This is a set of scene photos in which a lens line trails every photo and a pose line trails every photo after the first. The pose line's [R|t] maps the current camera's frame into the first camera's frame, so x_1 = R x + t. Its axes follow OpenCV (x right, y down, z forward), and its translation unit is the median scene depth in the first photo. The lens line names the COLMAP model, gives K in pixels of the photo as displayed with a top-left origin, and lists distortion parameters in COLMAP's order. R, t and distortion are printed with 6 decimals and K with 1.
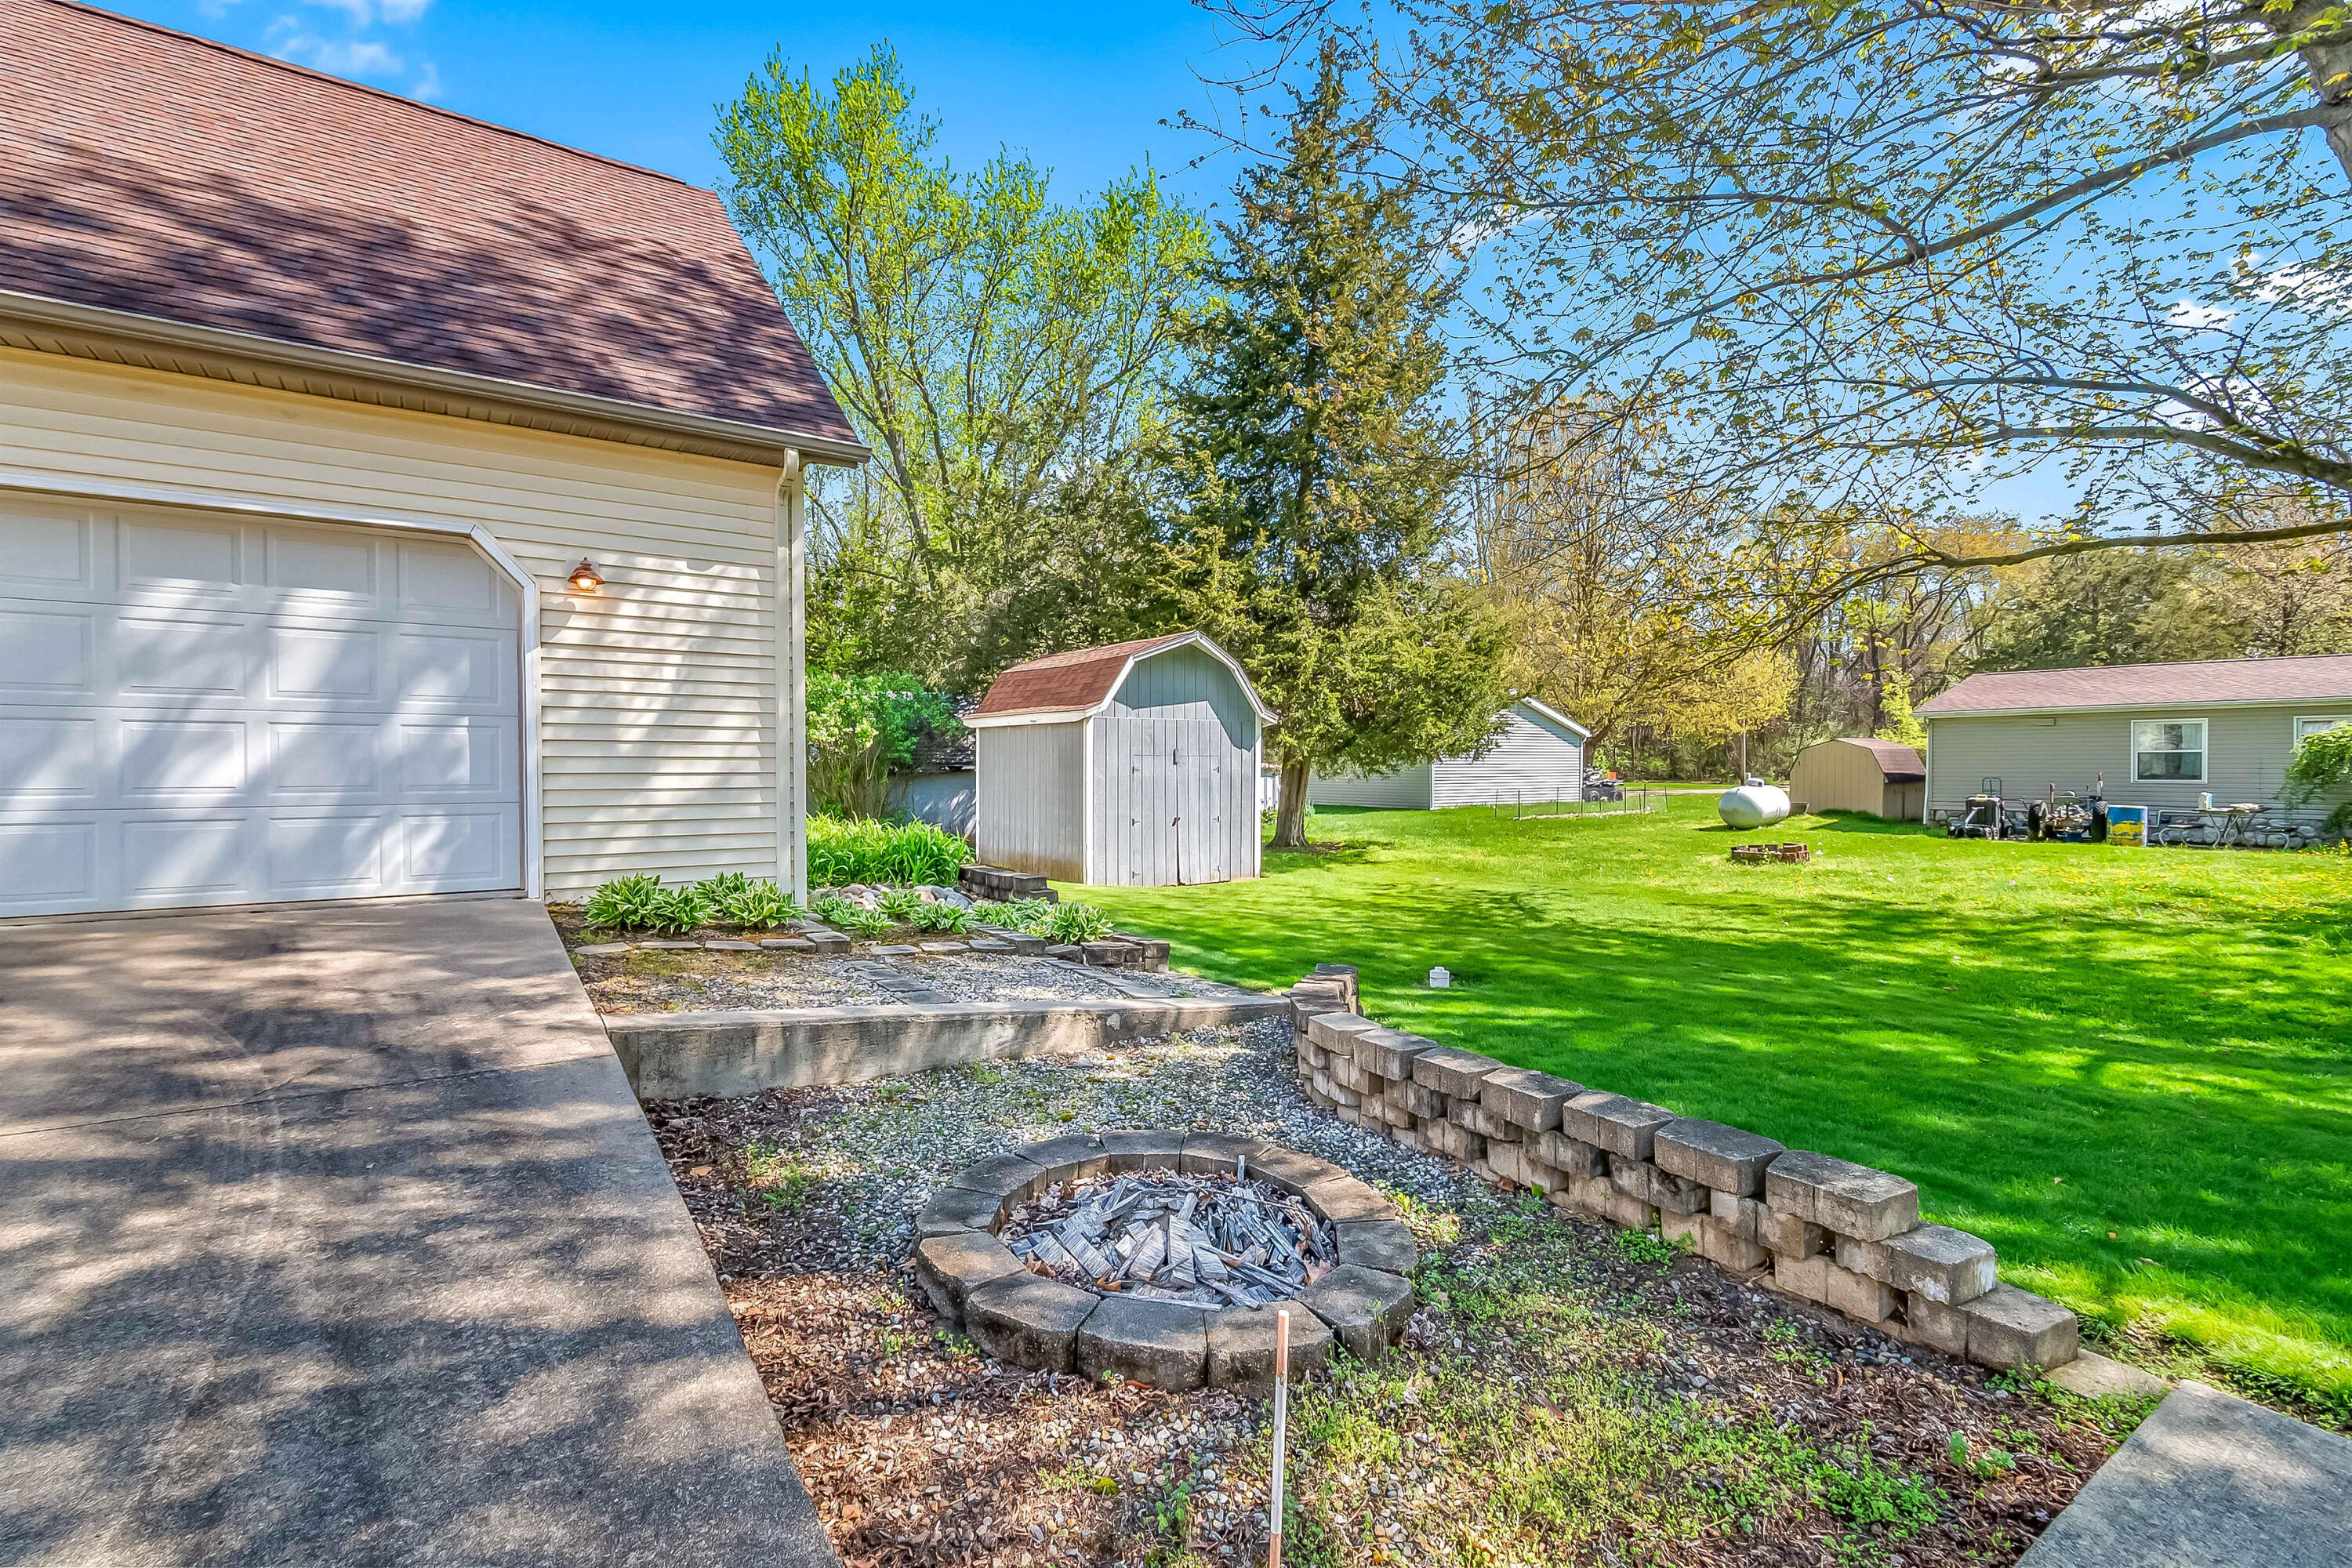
lens RADIAL K [[1032.6, 0, 1150.6], [0, 1032.6, 777.8], [0, 0, 1]] dist [0.000748, 0.000041]
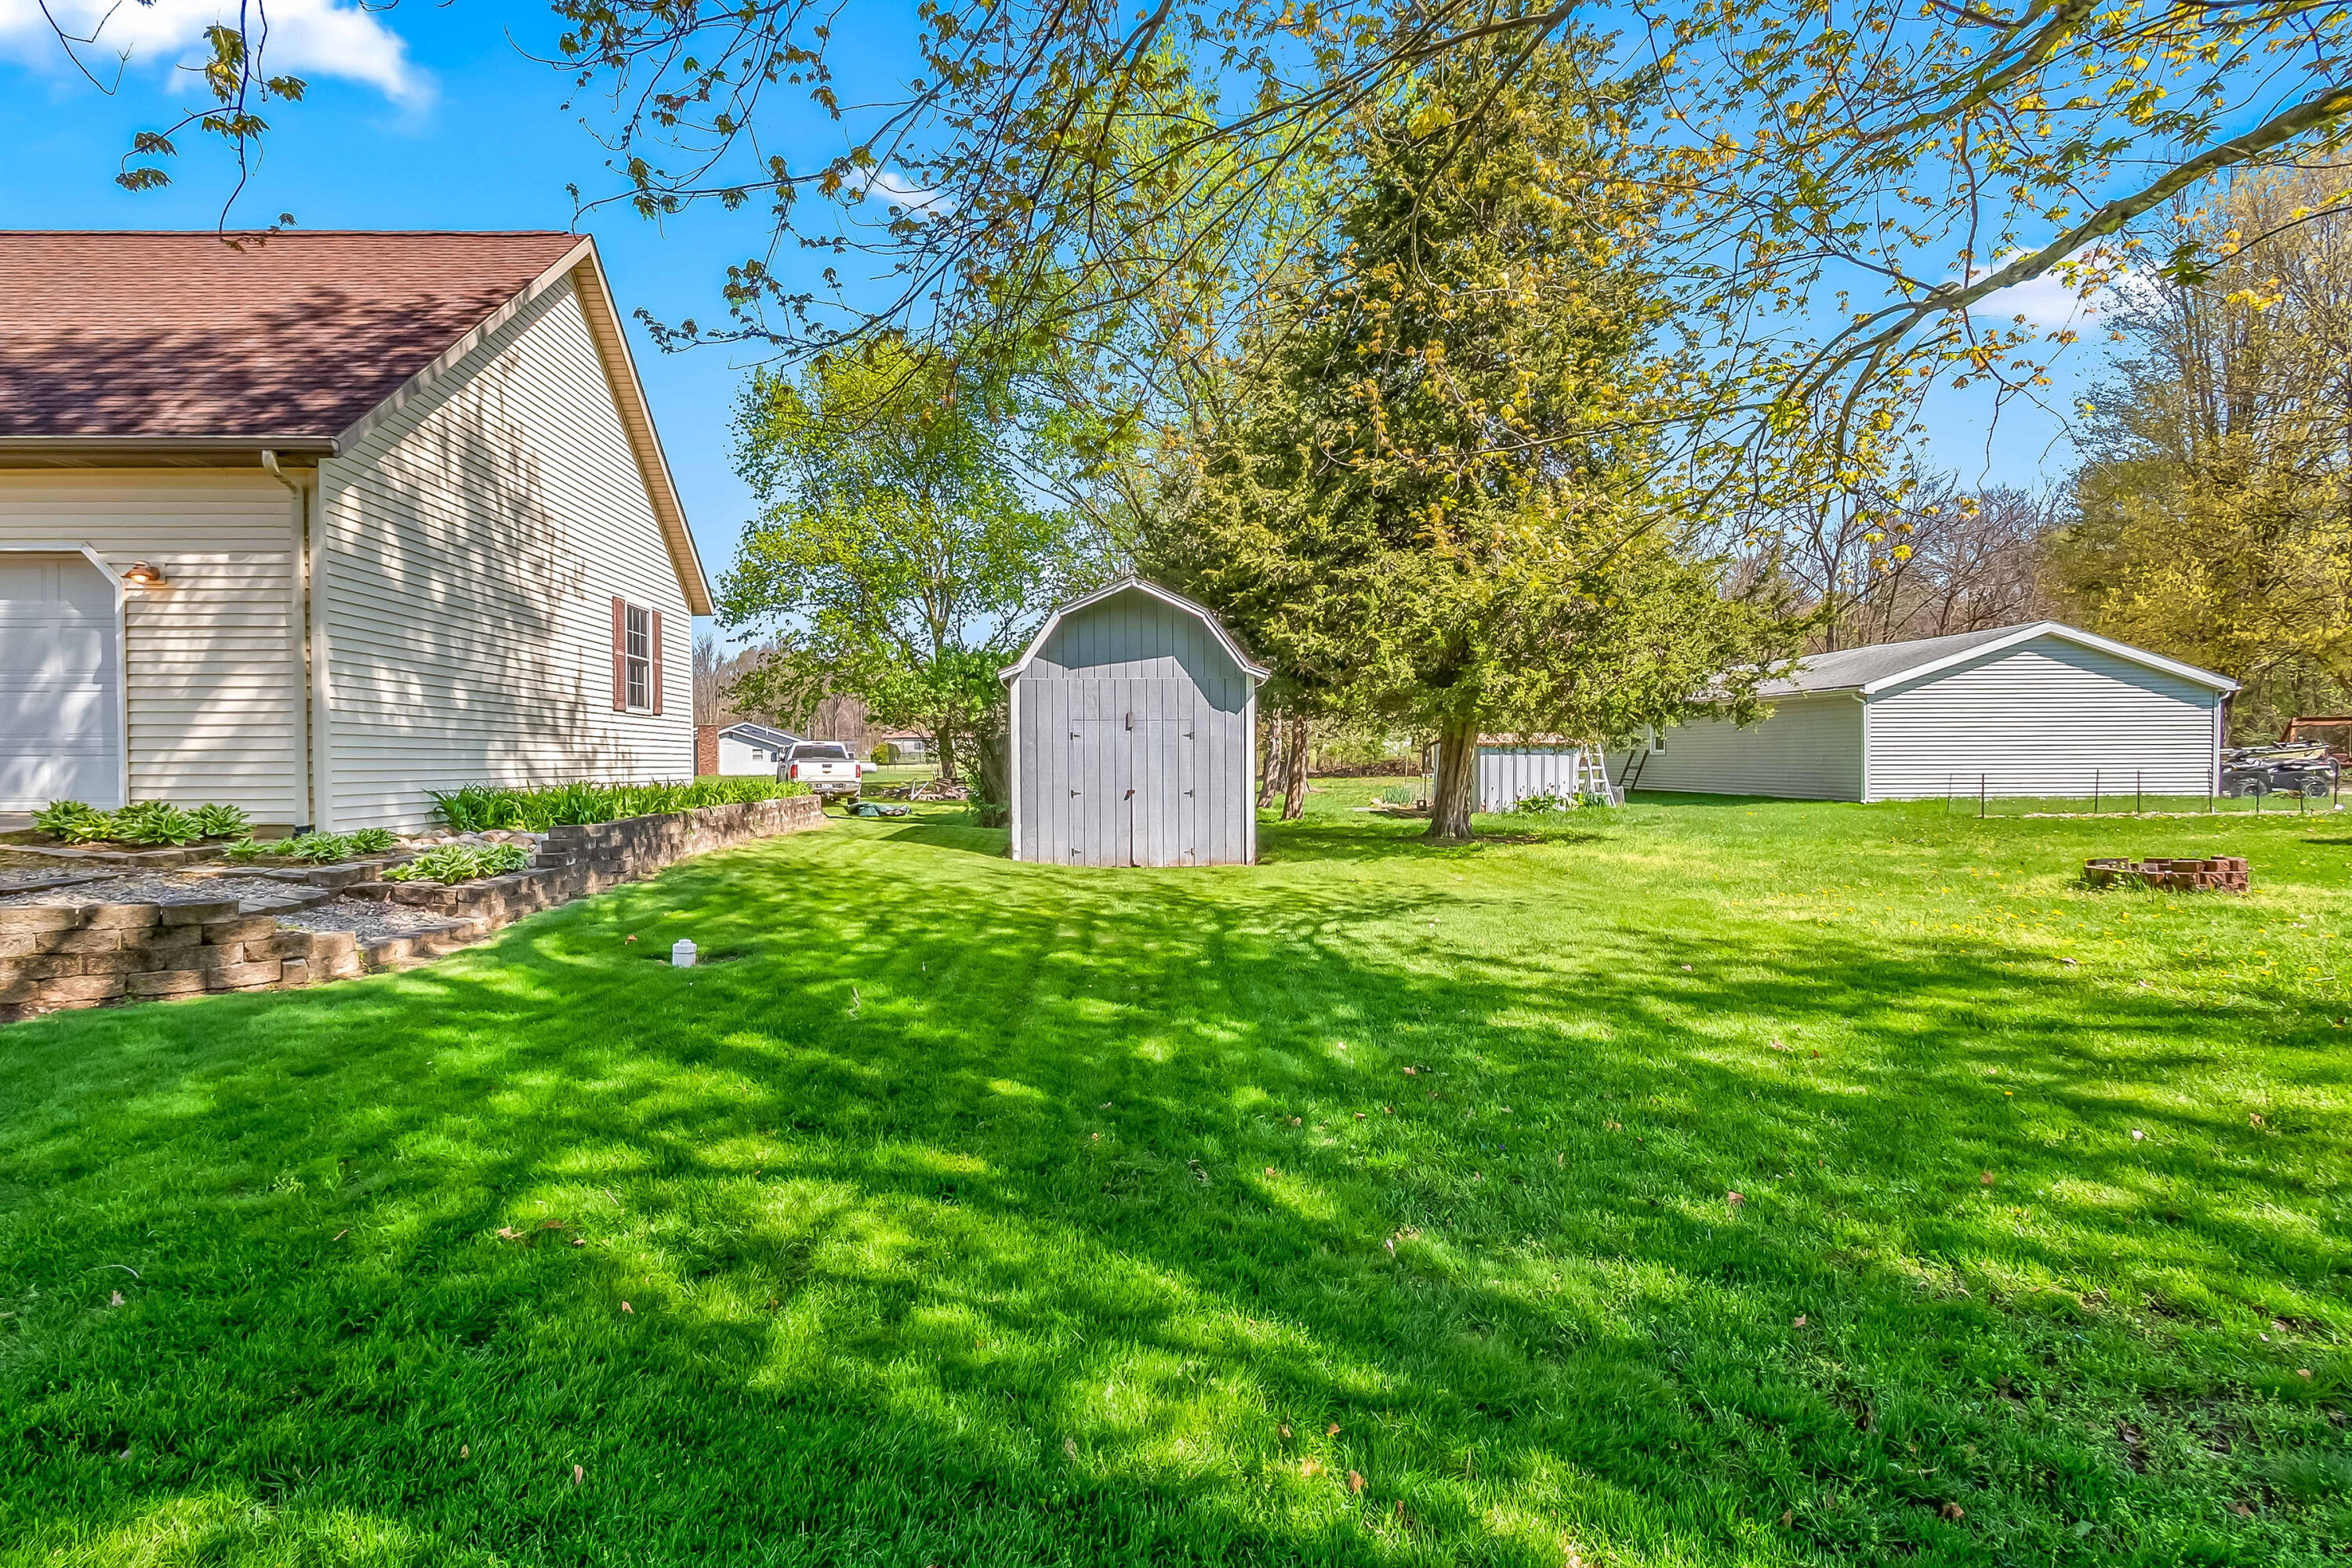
lens RADIAL K [[1067.2, 0, 1158.6], [0, 1067.2, 745.5], [0, 0, 1]] dist [-0.017781, -0.000034]
pose [[0.834783, -0.005720, -0.550550, 0.467804], [-0.005452, 0.999811, -0.018655, 0.014550], [0.550552, 0.018575, 0.834594, 0.227213]]
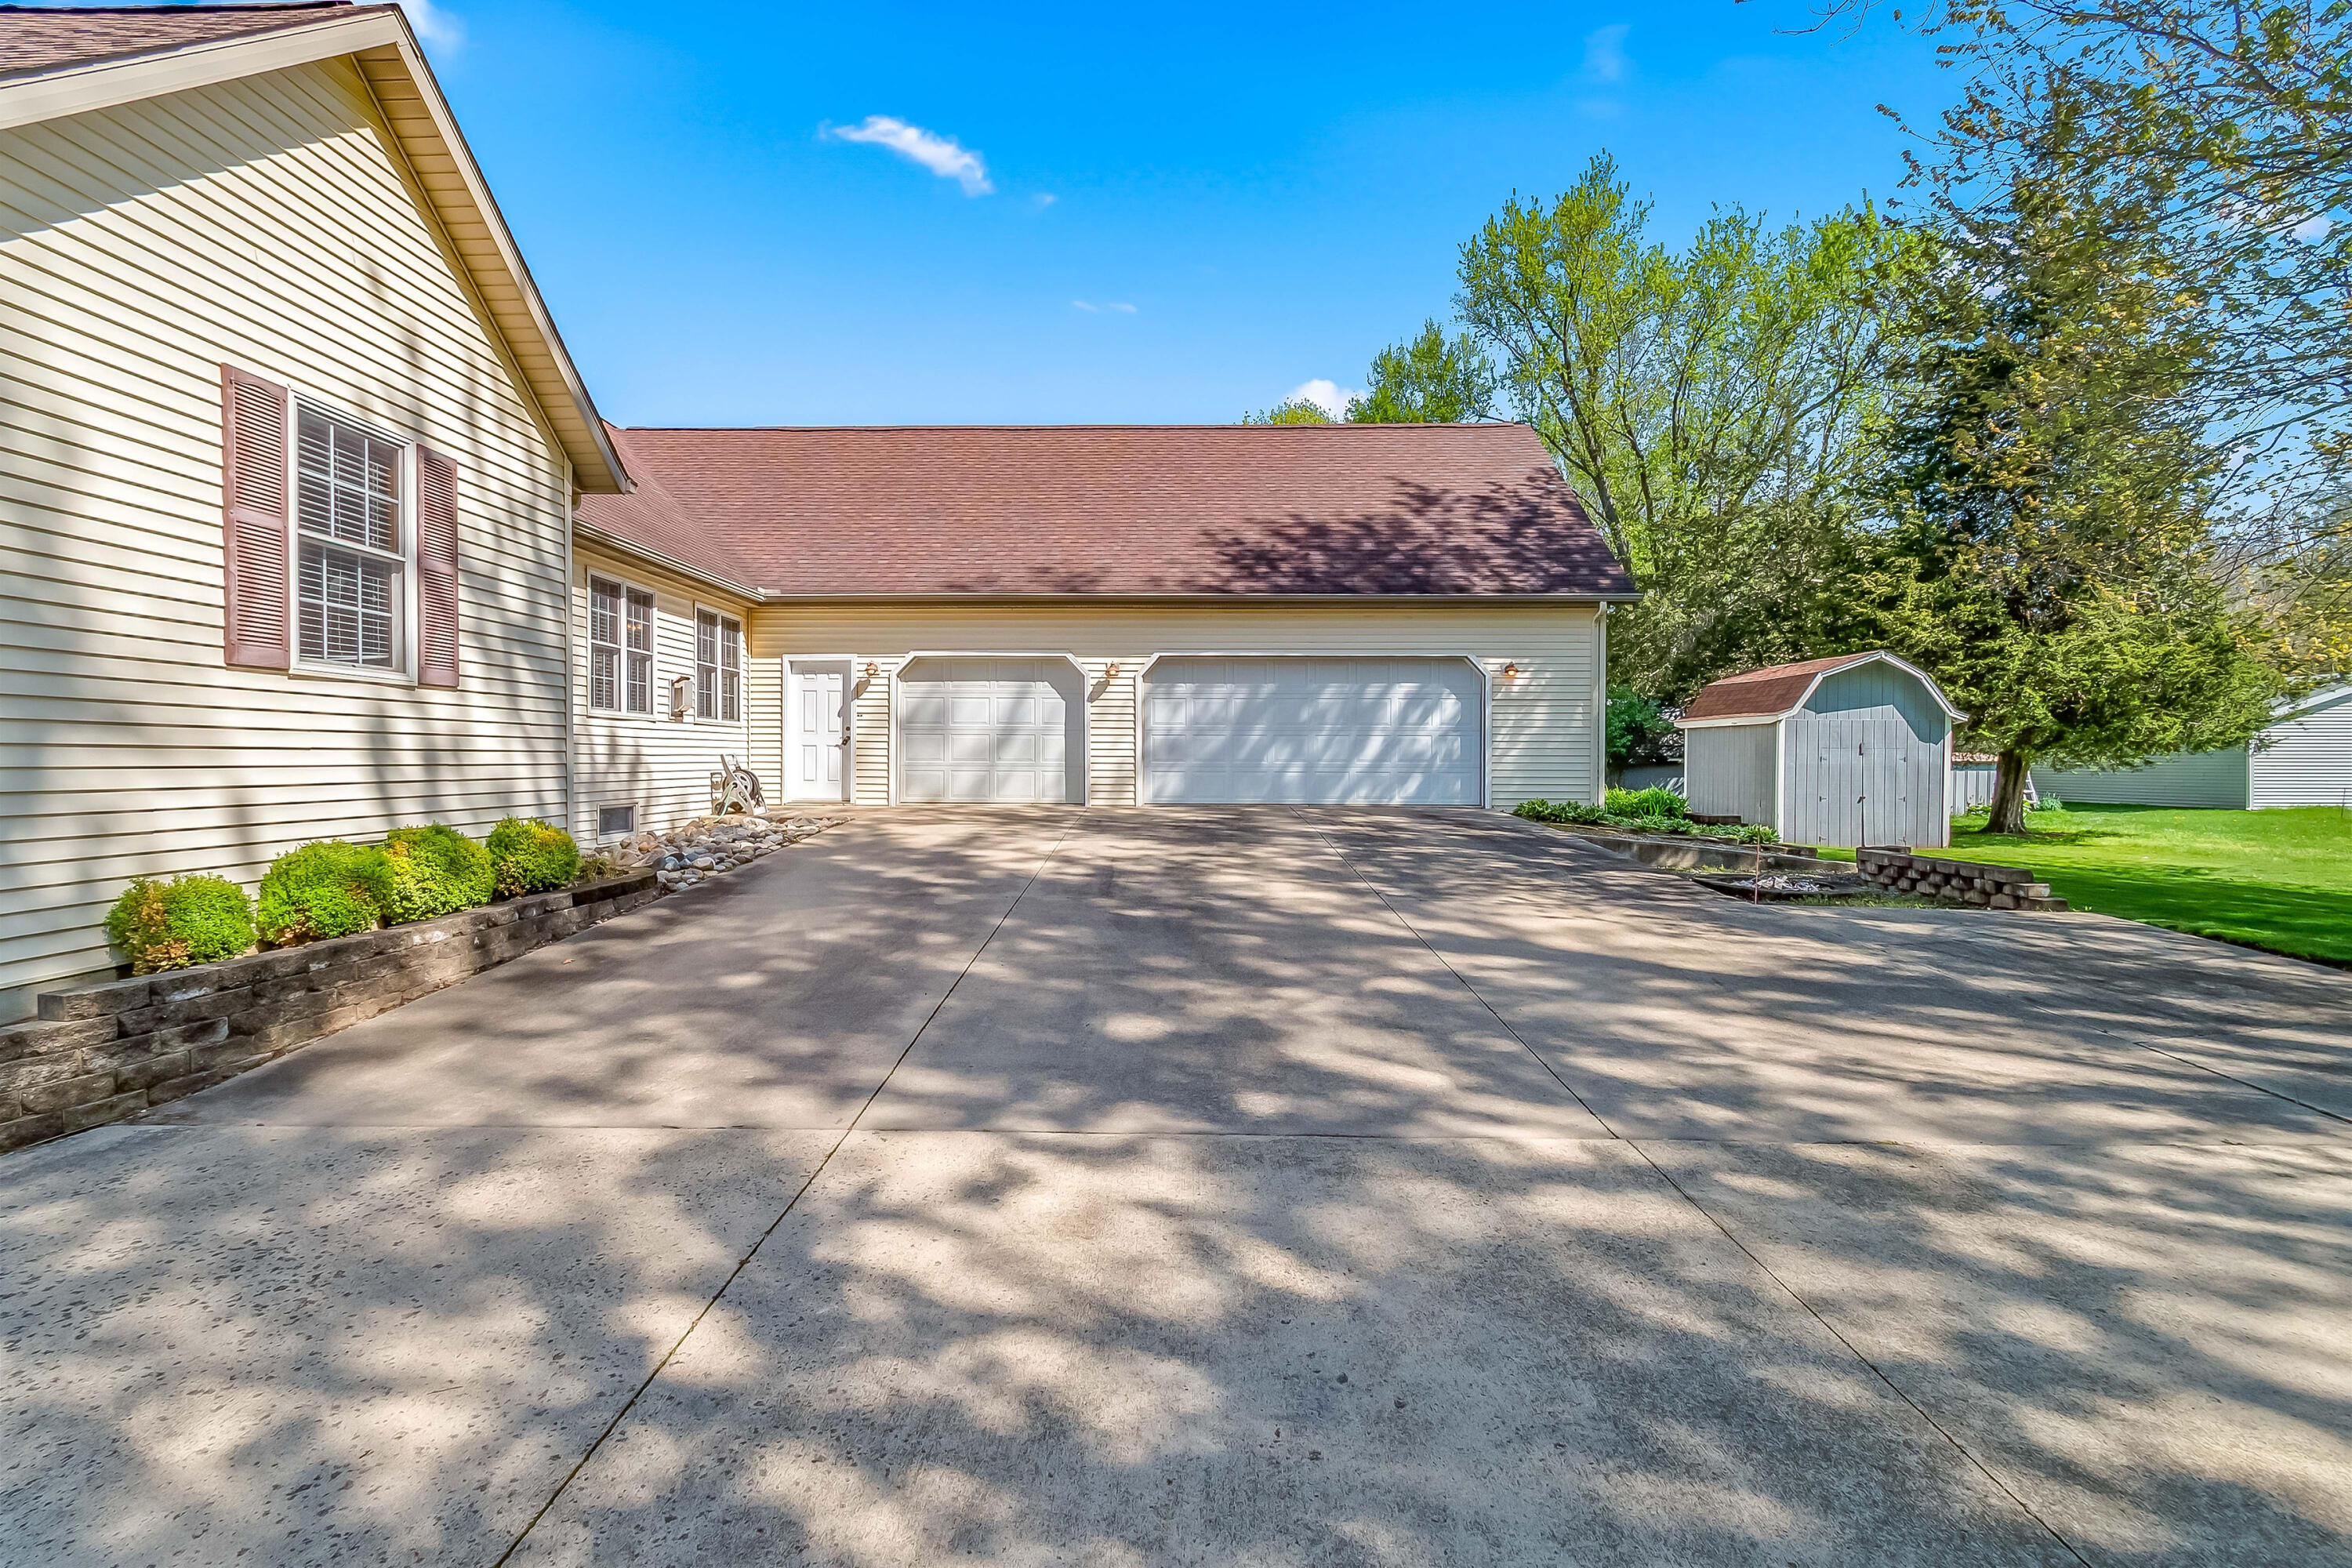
lens RADIAL K [[1032.6, 0, 1150.6], [0, 1032.6, 777.8], [0, 0, 1]] dist [0.000748, 0.000041]
pose [[0.809532, 0.013131, -0.586929, 0.054492], [-0.011583, 0.999912, 0.006394, 0.014828], [0.586961, 0.001623, 0.809613, -0.474240]]
